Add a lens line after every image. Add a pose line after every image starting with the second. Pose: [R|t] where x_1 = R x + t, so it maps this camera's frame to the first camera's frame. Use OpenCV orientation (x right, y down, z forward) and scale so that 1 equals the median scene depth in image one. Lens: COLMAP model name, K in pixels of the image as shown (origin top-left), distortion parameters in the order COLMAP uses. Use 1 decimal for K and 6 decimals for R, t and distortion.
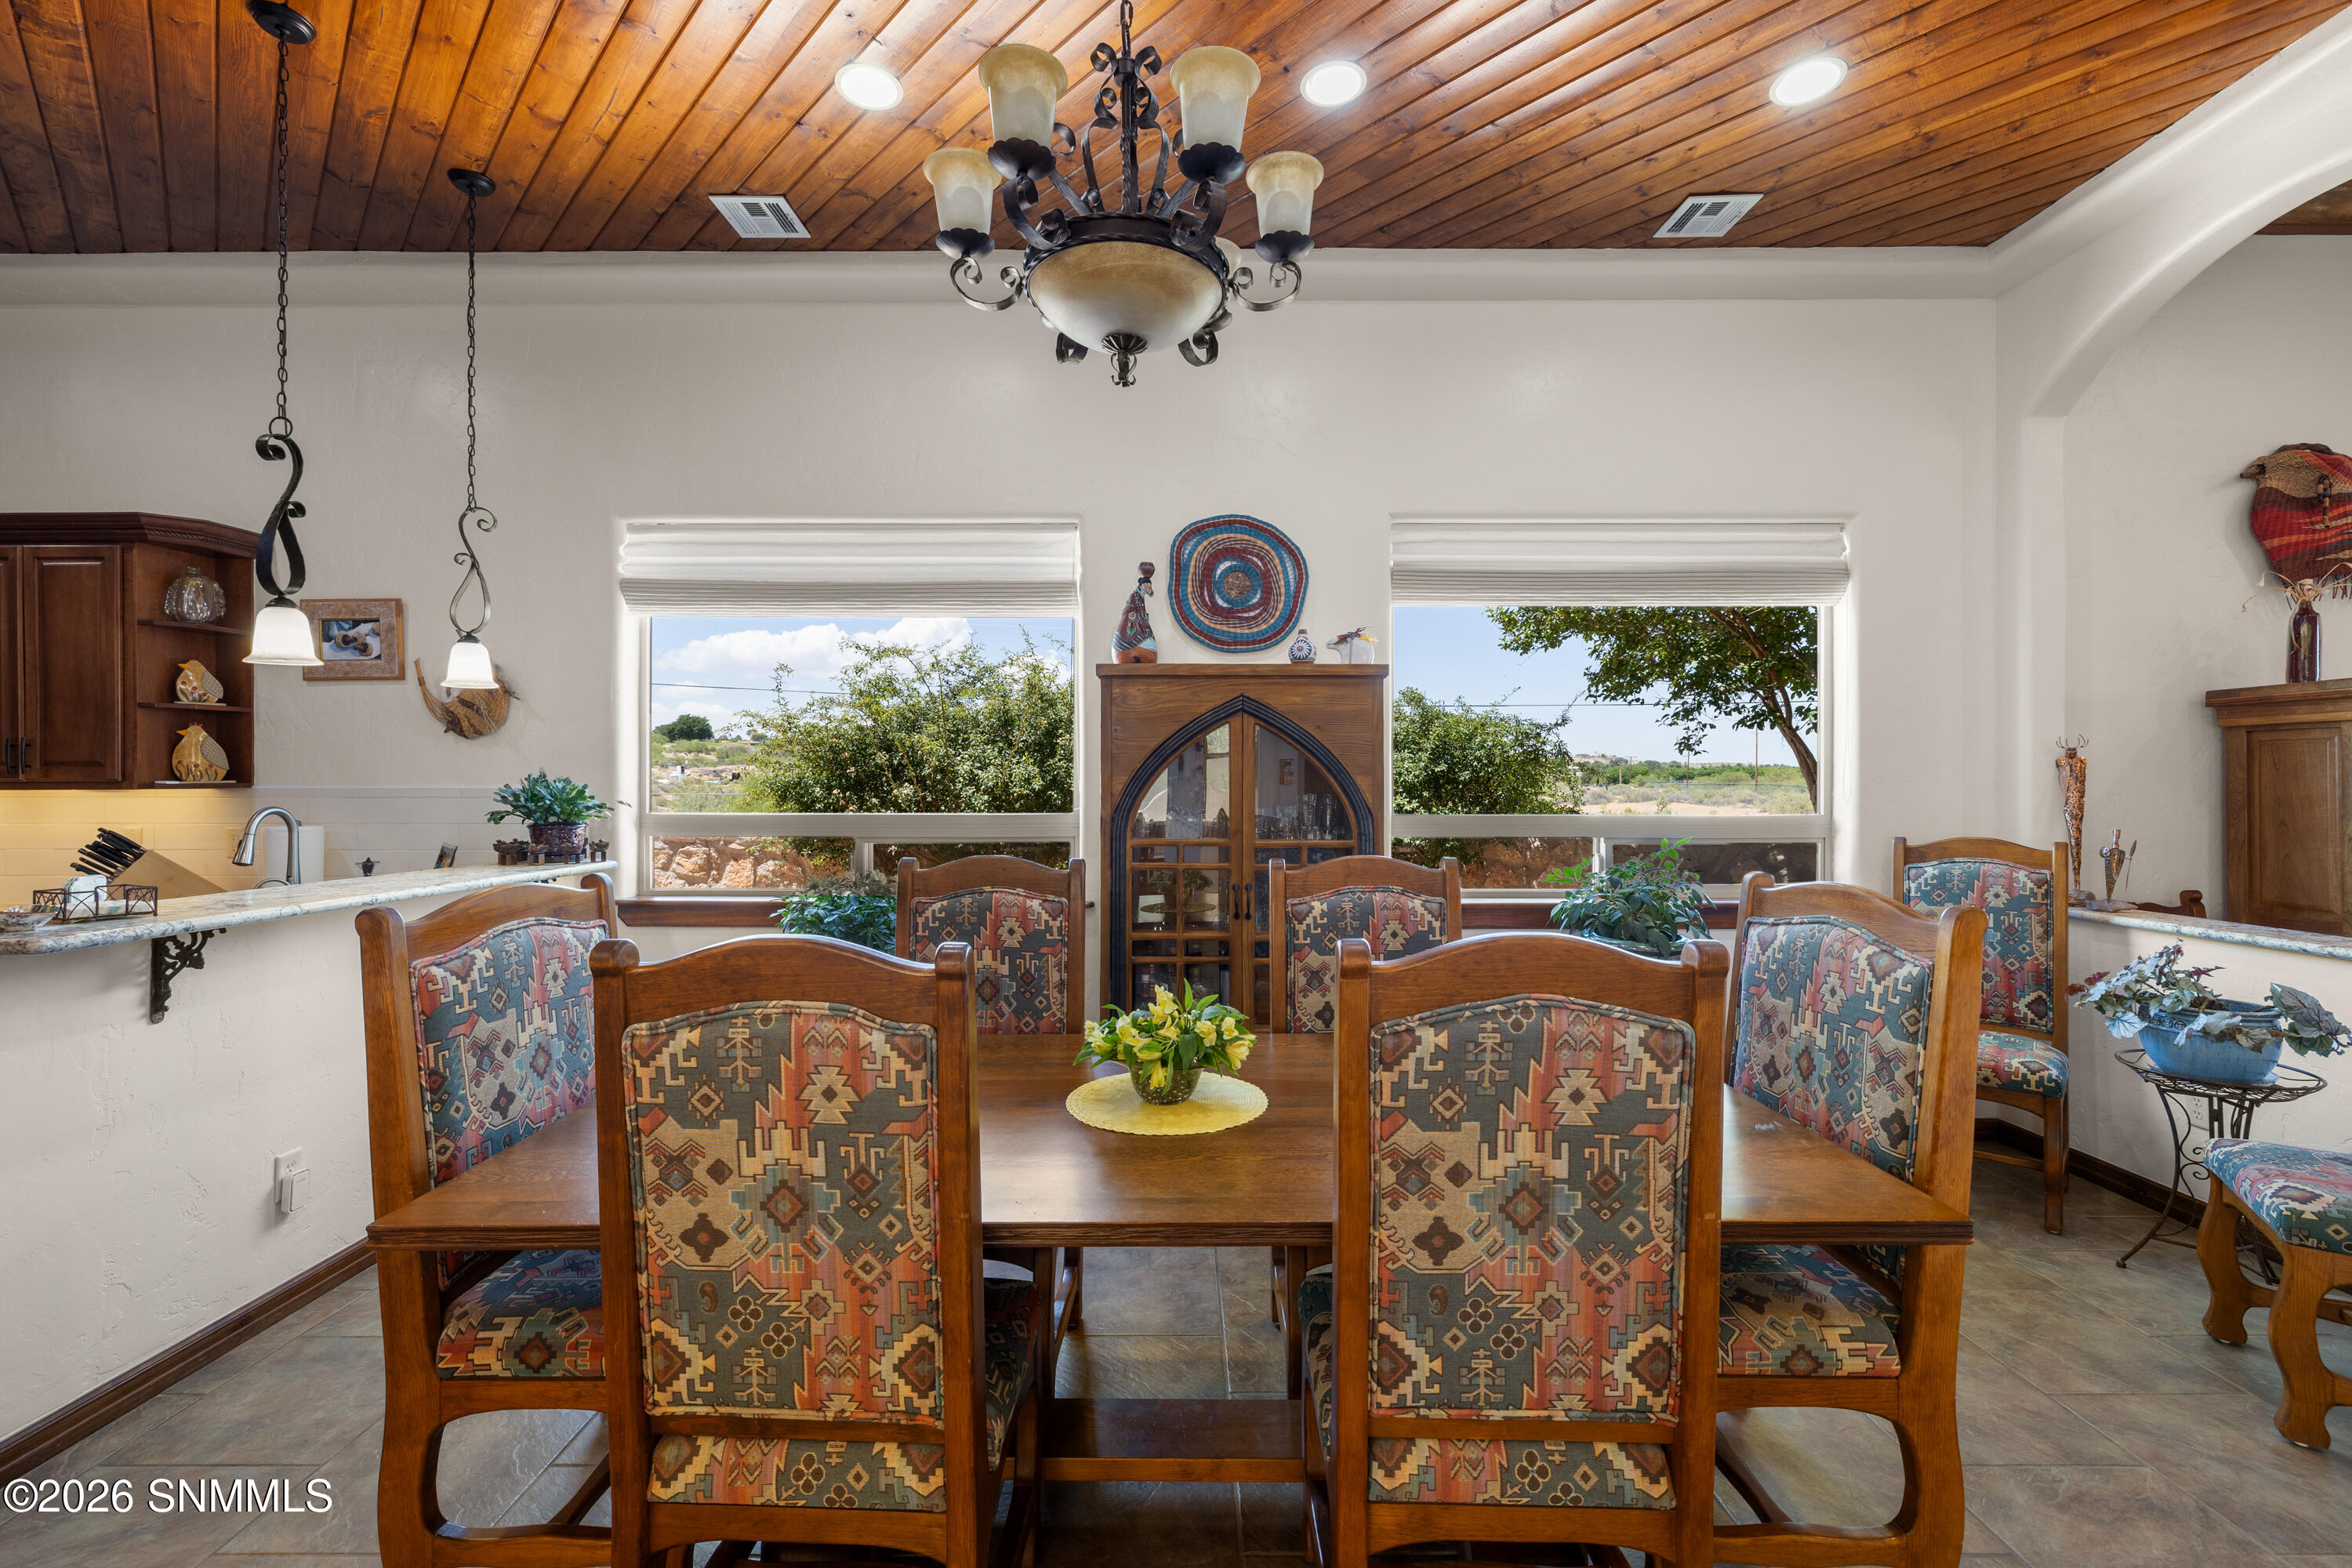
lens RADIAL K [[987.7, 0, 1176.3], [0, 987.7, 779.5], [0, 0, 1]] dist [0.003217, -0.000286]
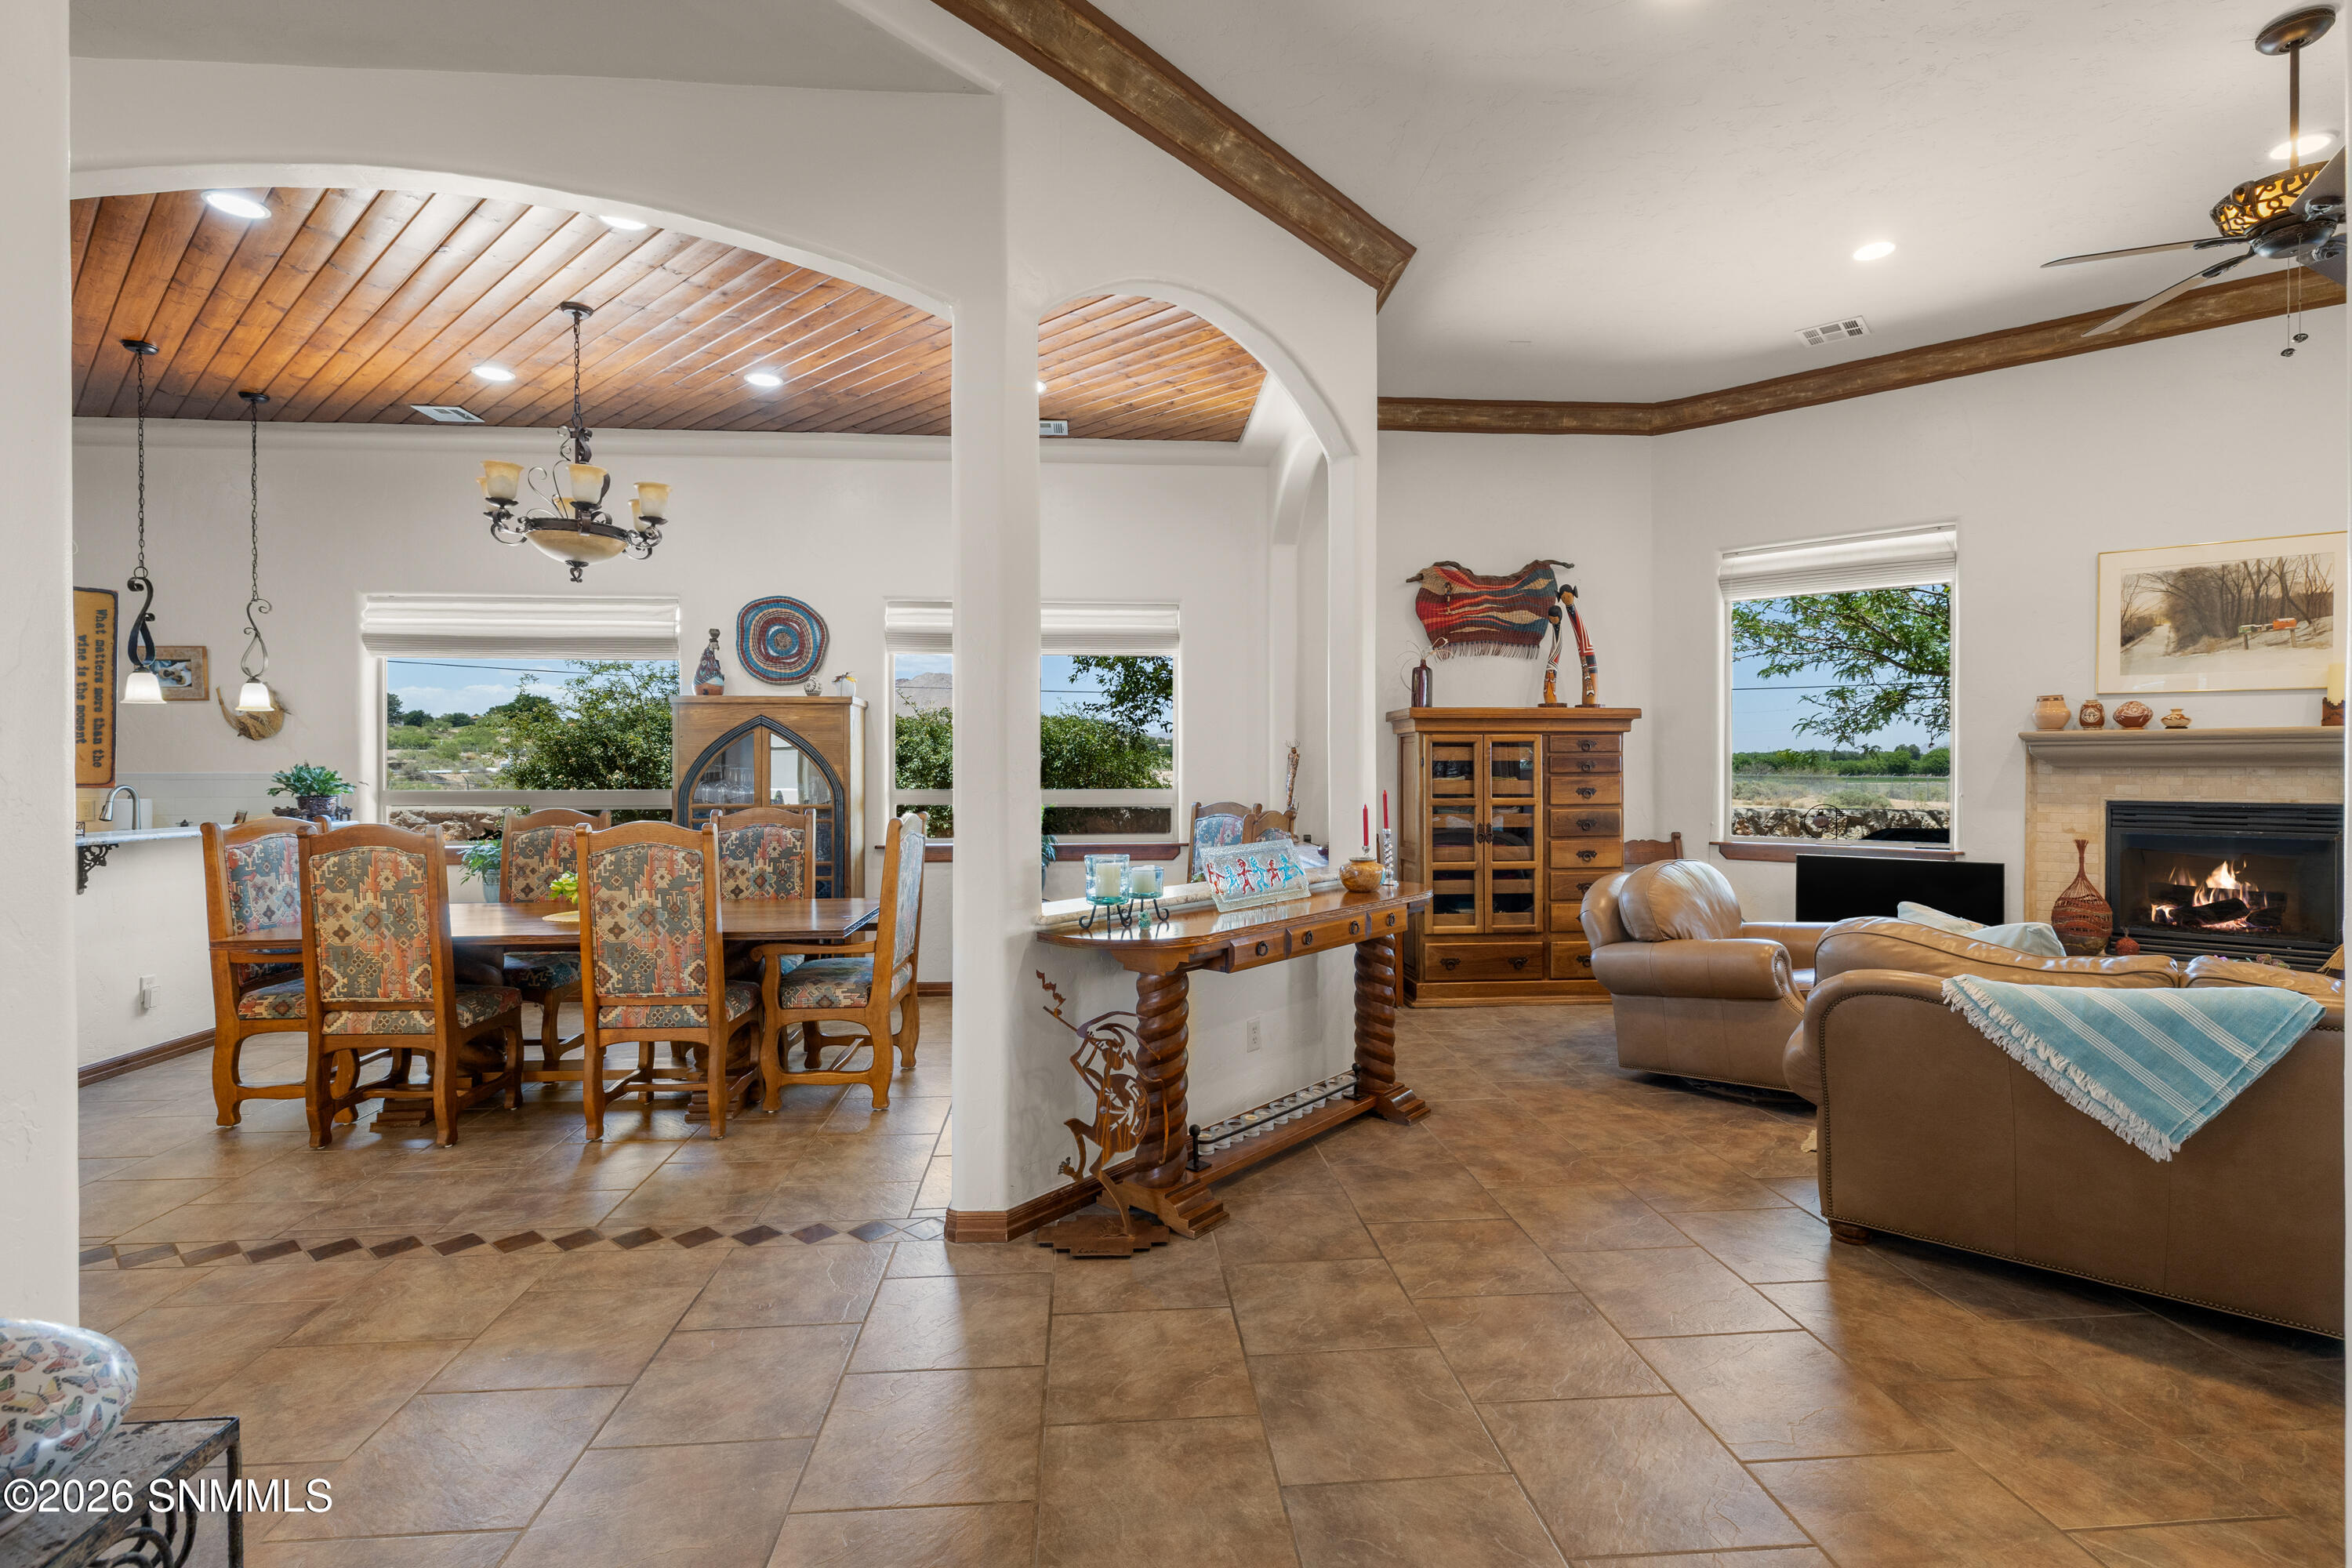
lens RADIAL K [[1084.0, 0, 1180.9], [0, 1084.0, 775.9], [0, 0, 1]] dist [-0.000169, 0.000528]
pose [[0.996752, -0.001512, 0.080517, 1.160895], [0.000885, 0.999969, 0.007827, 0.001798], [-0.080526, -0.007730, 0.996722, -1.582939]]
